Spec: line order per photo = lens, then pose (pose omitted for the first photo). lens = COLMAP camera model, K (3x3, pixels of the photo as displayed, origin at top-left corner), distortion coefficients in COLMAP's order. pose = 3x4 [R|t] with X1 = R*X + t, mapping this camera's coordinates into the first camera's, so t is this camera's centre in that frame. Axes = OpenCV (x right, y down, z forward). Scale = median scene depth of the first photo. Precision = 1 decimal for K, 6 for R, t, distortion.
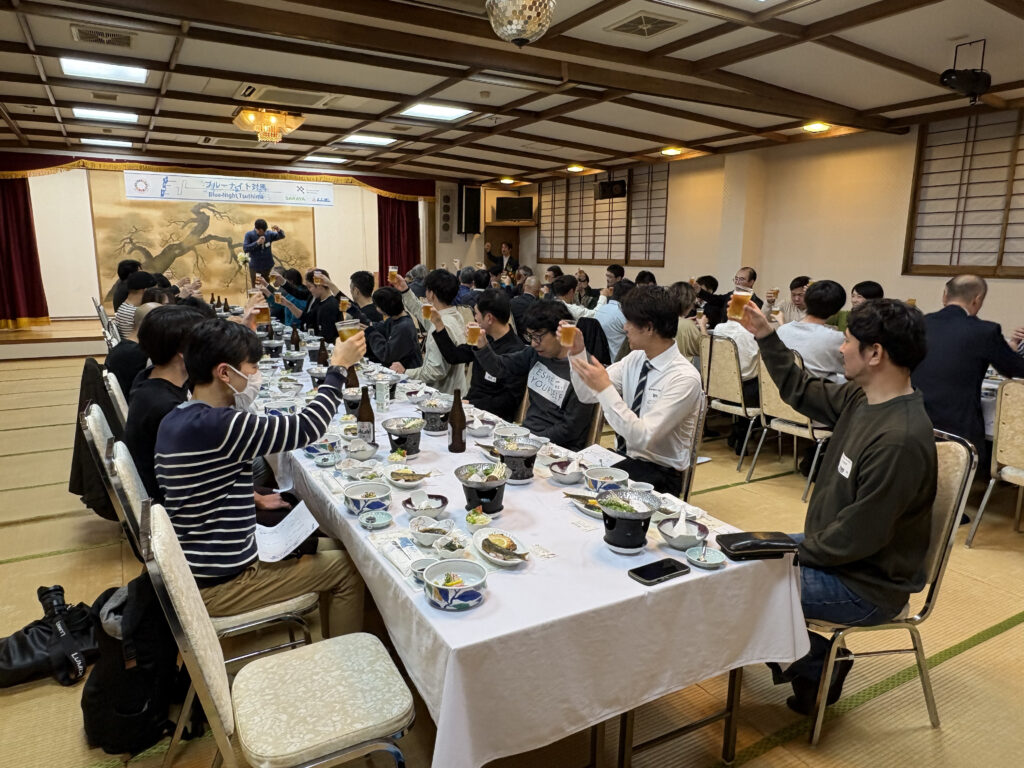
lens RADIAL K [[681.8, 0, 509.9], [0, 681.8, 387.3], [0, 0, 1]] dist [-0.024797, 0.001911]
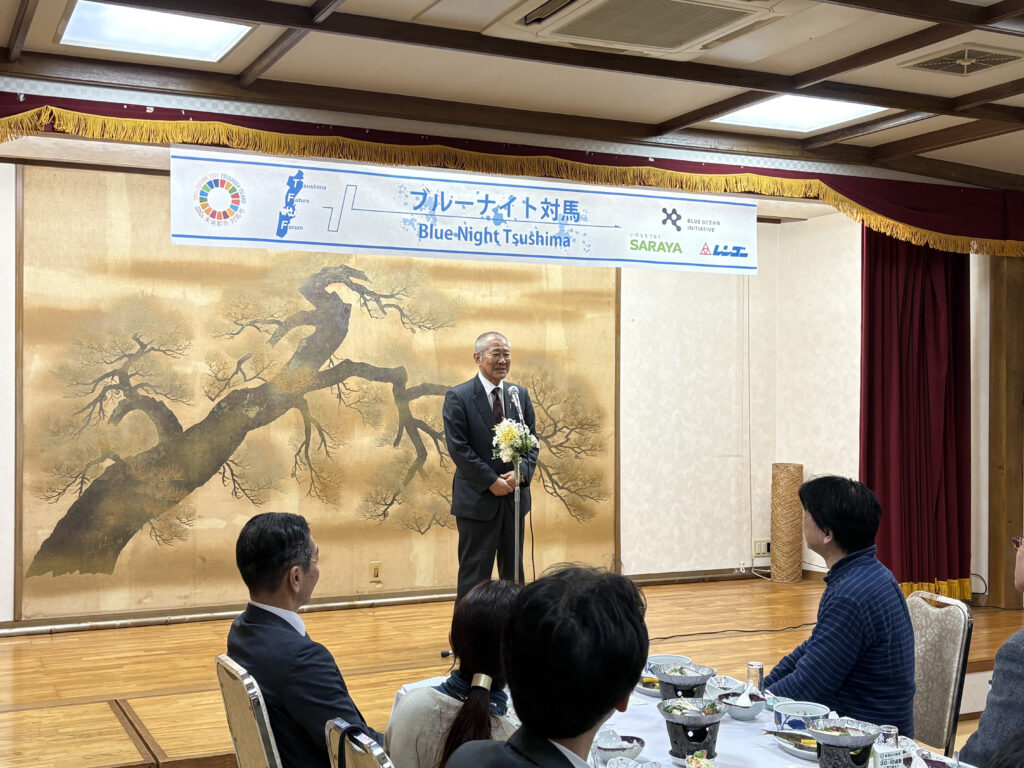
lens RADIAL K [[1252.6, 0, 513.3], [0, 1252.6, 382.9], [0, 0, 1]] dist [0.019031, 0.000000]
pose [[0.998356, -0.009621, -0.056503, -0.334472], [-0.001614, 0.980700, -0.195511, -0.097445], [0.057294, 0.195281, 0.979072, 0.419240]]
